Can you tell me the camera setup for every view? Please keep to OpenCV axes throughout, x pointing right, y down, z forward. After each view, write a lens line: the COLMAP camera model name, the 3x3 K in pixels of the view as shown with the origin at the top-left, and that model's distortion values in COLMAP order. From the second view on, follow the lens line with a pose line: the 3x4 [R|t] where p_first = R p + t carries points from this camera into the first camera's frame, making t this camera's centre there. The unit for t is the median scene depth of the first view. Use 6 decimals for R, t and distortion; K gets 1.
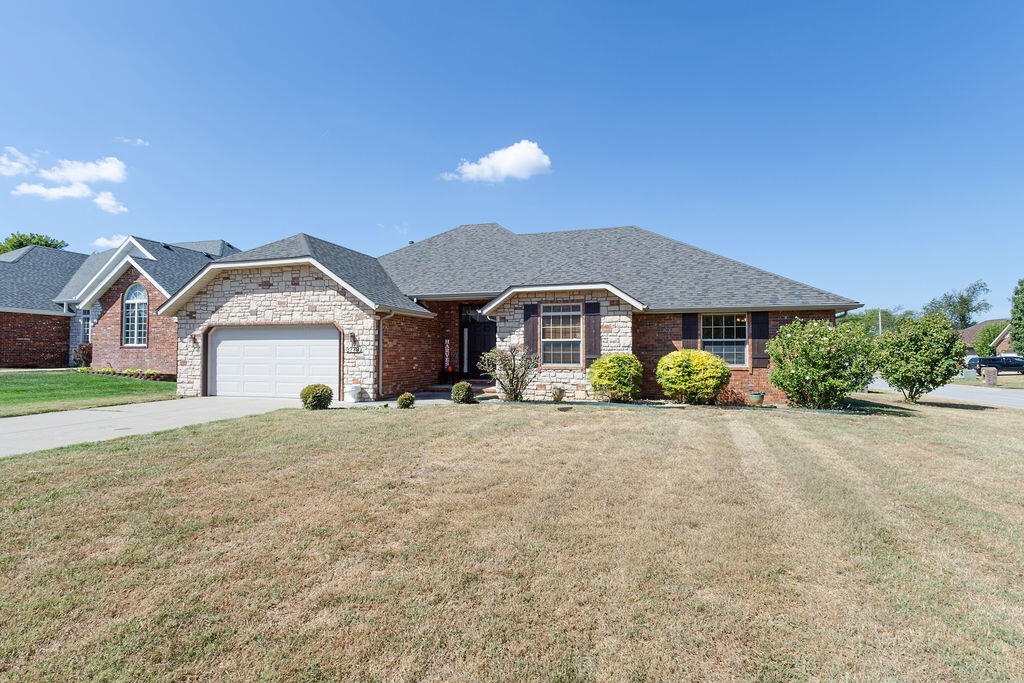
lens RADIAL K [[517.9, 0, 512.5], [0, 517.9, 343.2], [0, 0, 1]] dist [0.000085, 0.000000]
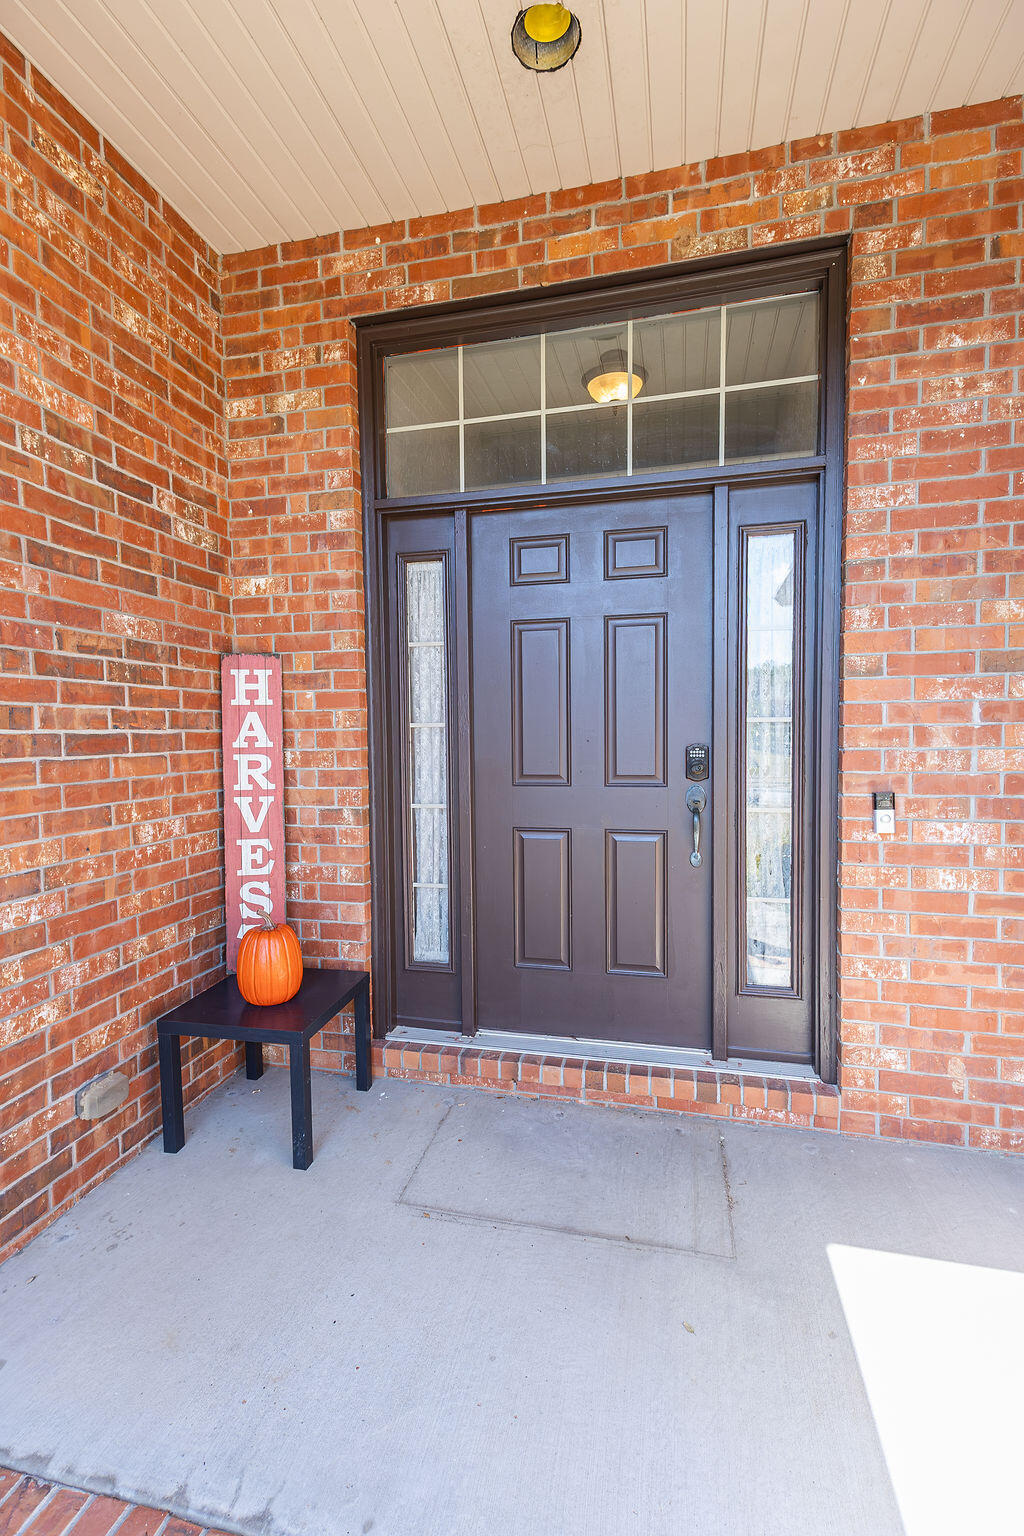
lens RADIAL K [[708.2, 0, 509.3], [0, 708.2, 772.8], [0, 0, 1]] dist [0.021222, -0.004835]
pose [[0.997914, -0.019444, 0.061565, -0.082979], [0.014823, 0.997099, 0.074654, 0.004526], [-0.062838, -0.073586, 0.995307, 0.854349]]
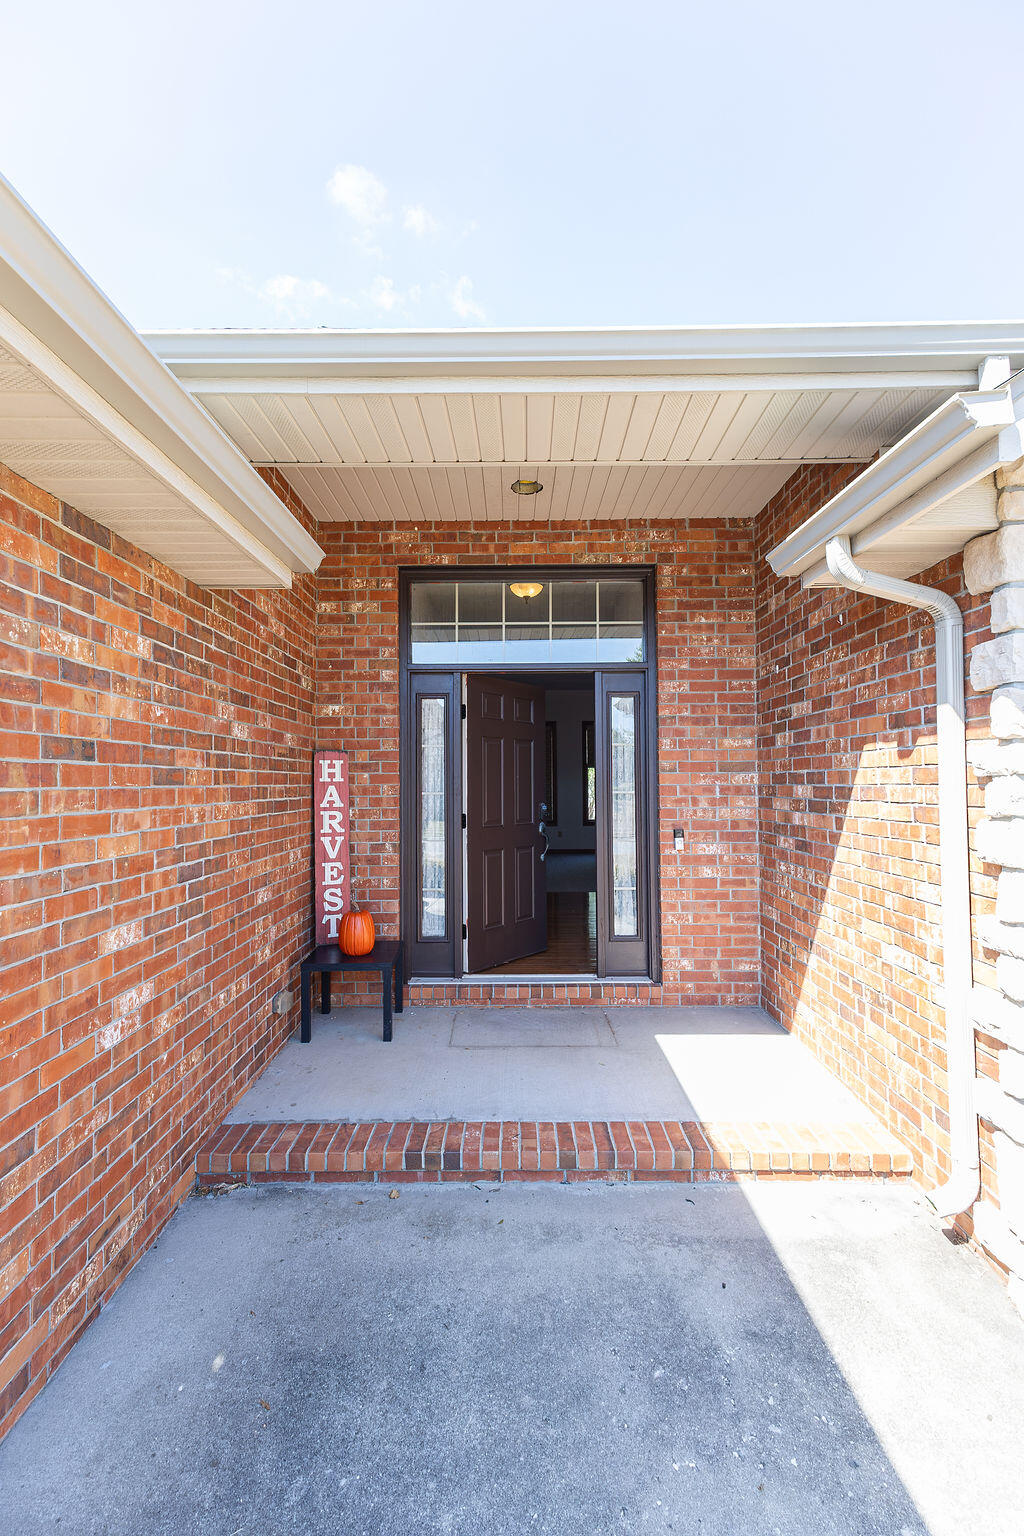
lens RADIAL K [[708.2, 0, 513.2], [0, 708.2, 770.5], [0, 0, 1]] dist [0.021222, -0.004835]
pose [[0.956046, -0.004382, 0.293184, -0.138630], [0.004453, 0.999990, 0.000426, -0.002940], [-0.293183, 0.000898, 0.956056, 0.752713]]
